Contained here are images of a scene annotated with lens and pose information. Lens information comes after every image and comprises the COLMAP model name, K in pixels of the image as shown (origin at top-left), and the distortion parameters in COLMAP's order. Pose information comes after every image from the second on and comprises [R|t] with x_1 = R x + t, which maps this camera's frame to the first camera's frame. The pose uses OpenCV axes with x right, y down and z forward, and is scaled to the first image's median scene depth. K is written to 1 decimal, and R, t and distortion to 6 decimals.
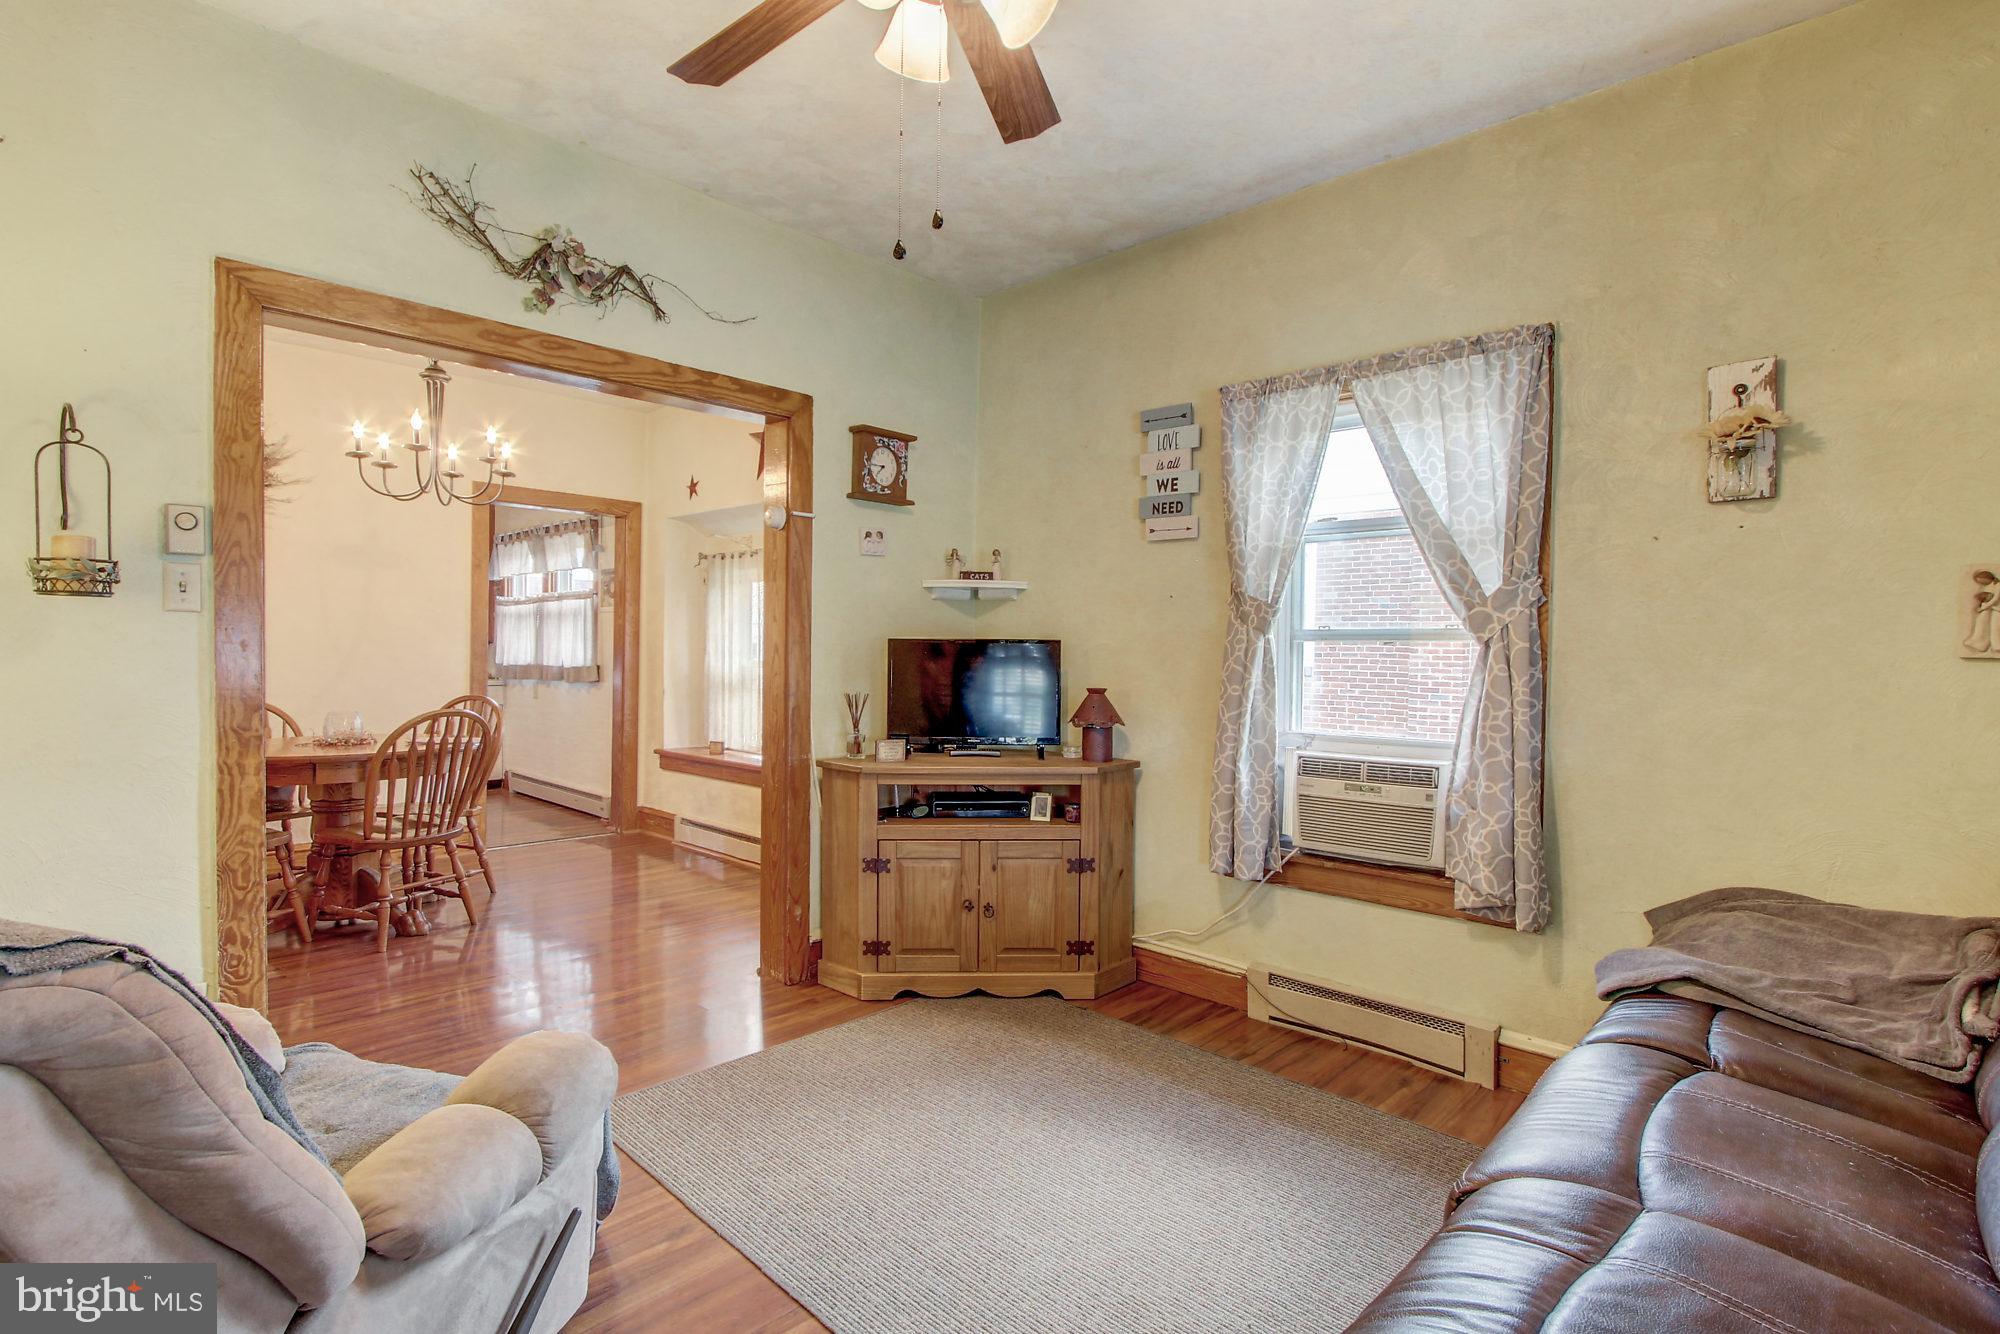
lens RADIAL K [[974.7, 0, 1000.0], [0, 974.7, 667.0], [0, 0, 1]] dist [0.015515, 0.000257]
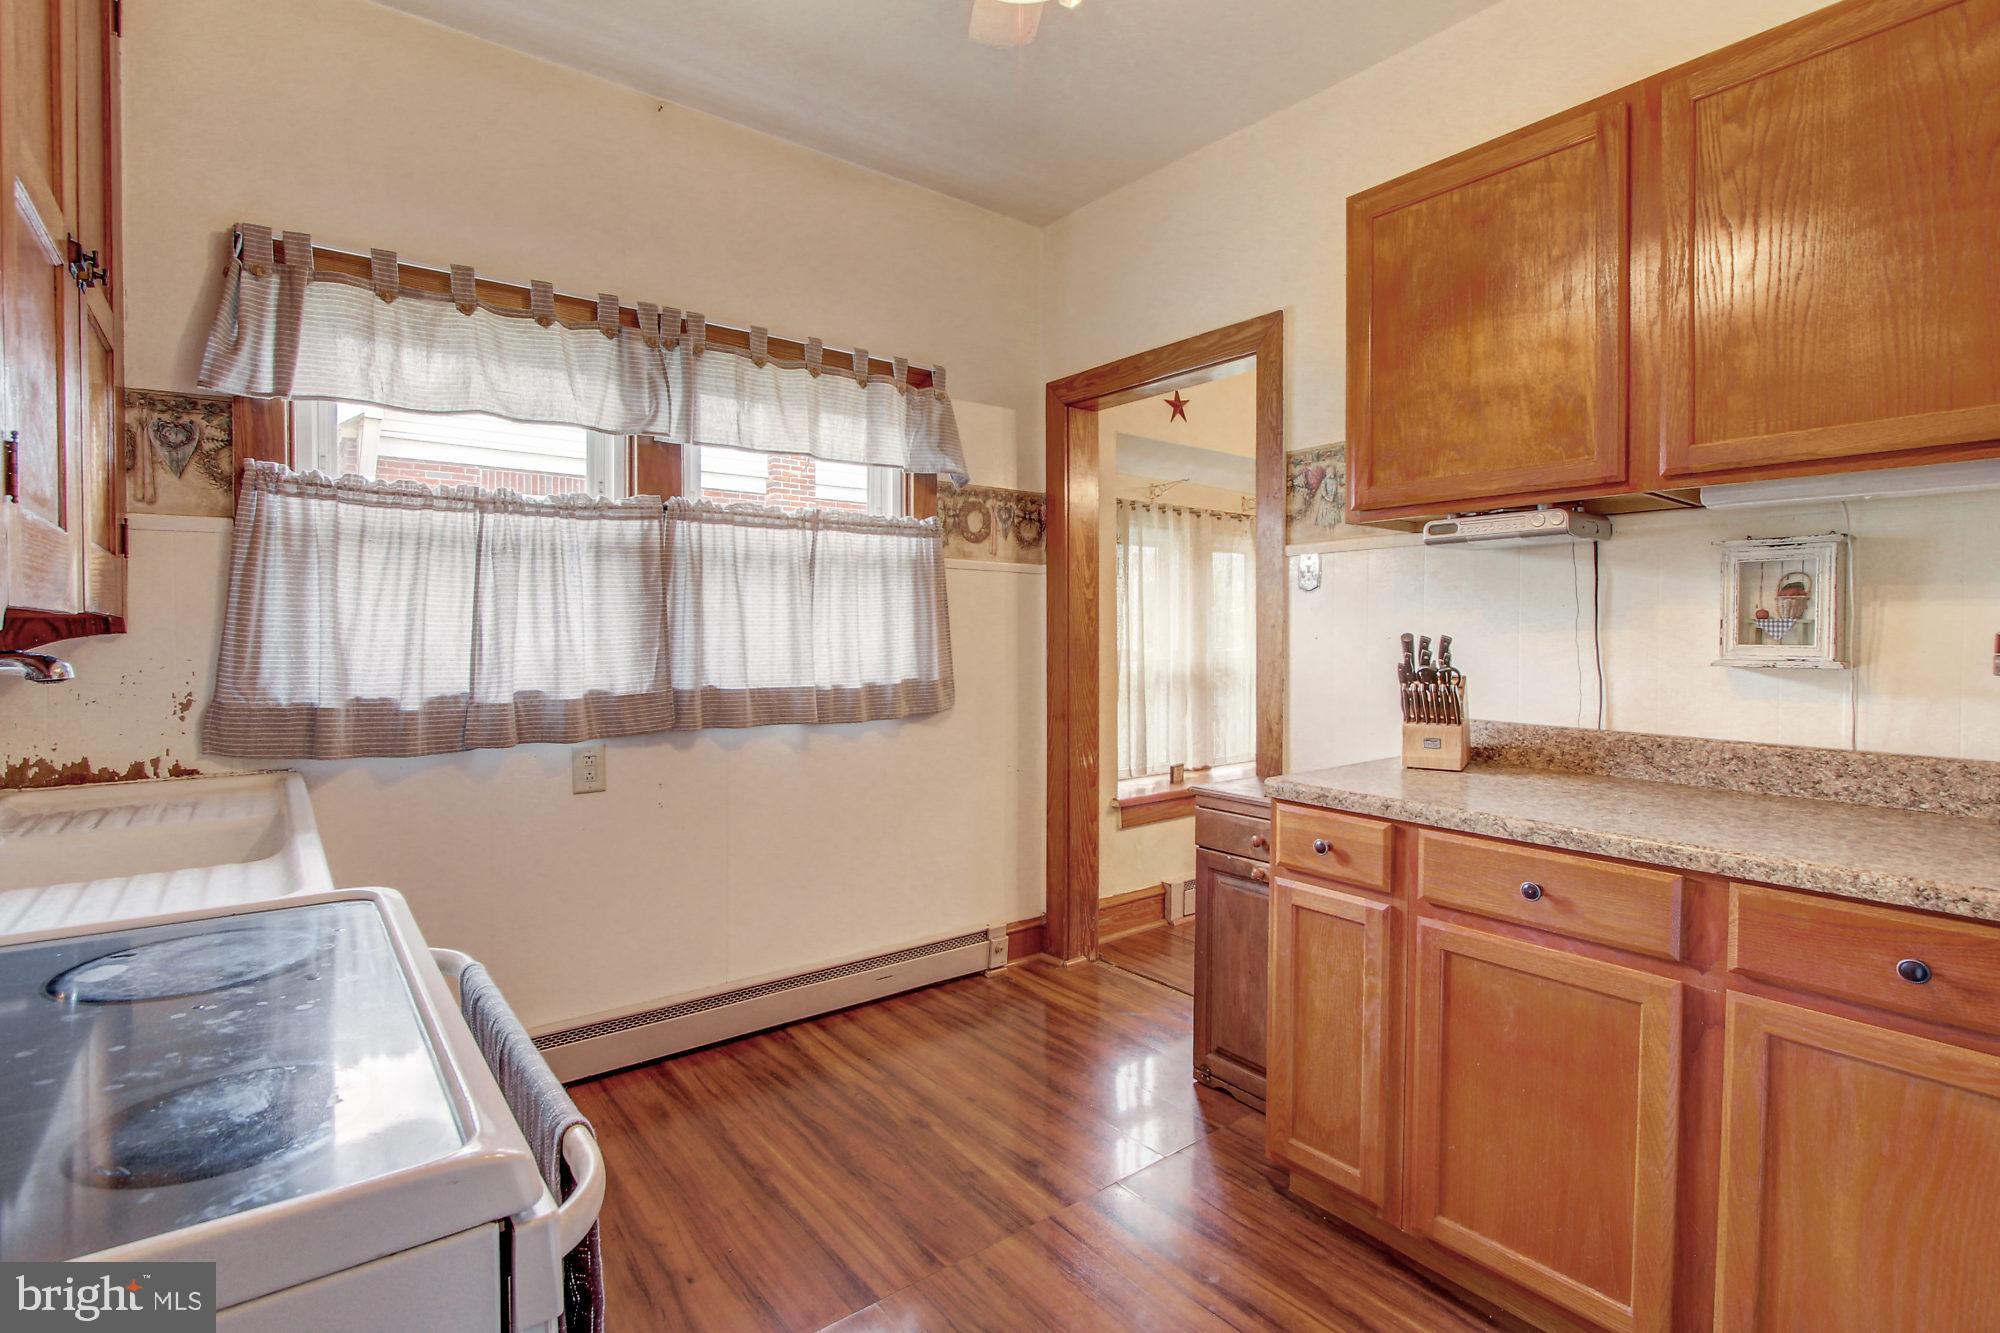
lens RADIAL K [[974.7, 0, 1000.0], [0, 974.7, 666.5], [0, 0, 1]] dist [0.015515, 0.000257]
pose [[0.158383, -0.033923, 0.986795, -0.862303], [0.019332, 0.999325, 0.031251, -0.021063], [-0.987188, 0.014127, 0.158932, 0.862099]]
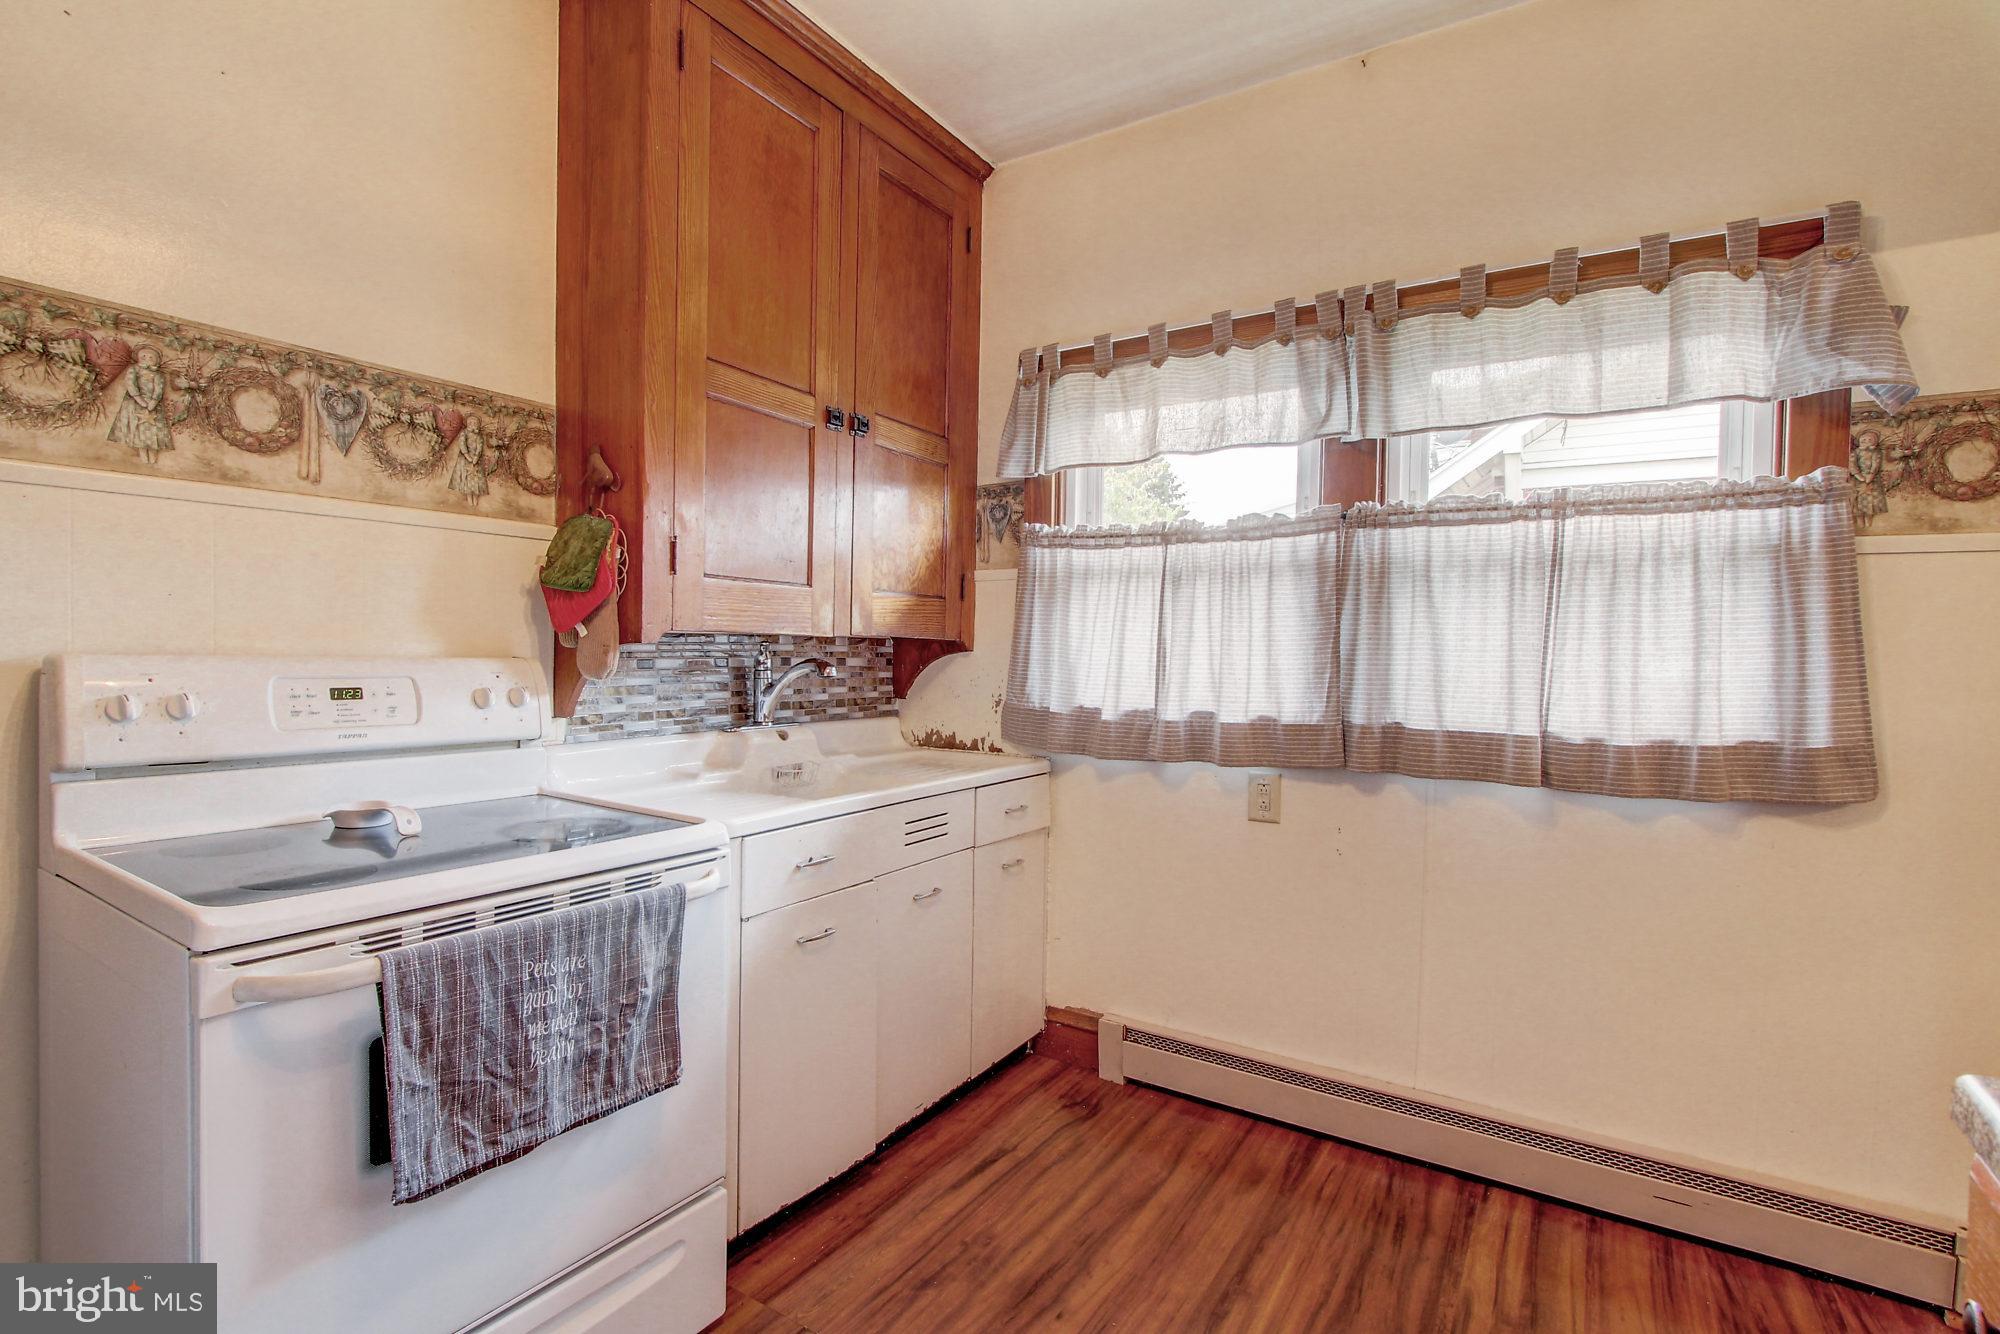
lens RADIAL K [[974.4, 0, 923.0], [0, 974.4, 667.9], [0, 0, 1]] dist [0.000355, 0.000888]
pose [[0.988300, 0.005002, 0.152443, -0.695433], [-0.006794, 0.999914, 0.011237, -0.024298], [-0.152373, -0.012141, 0.988248, 0.738750]]
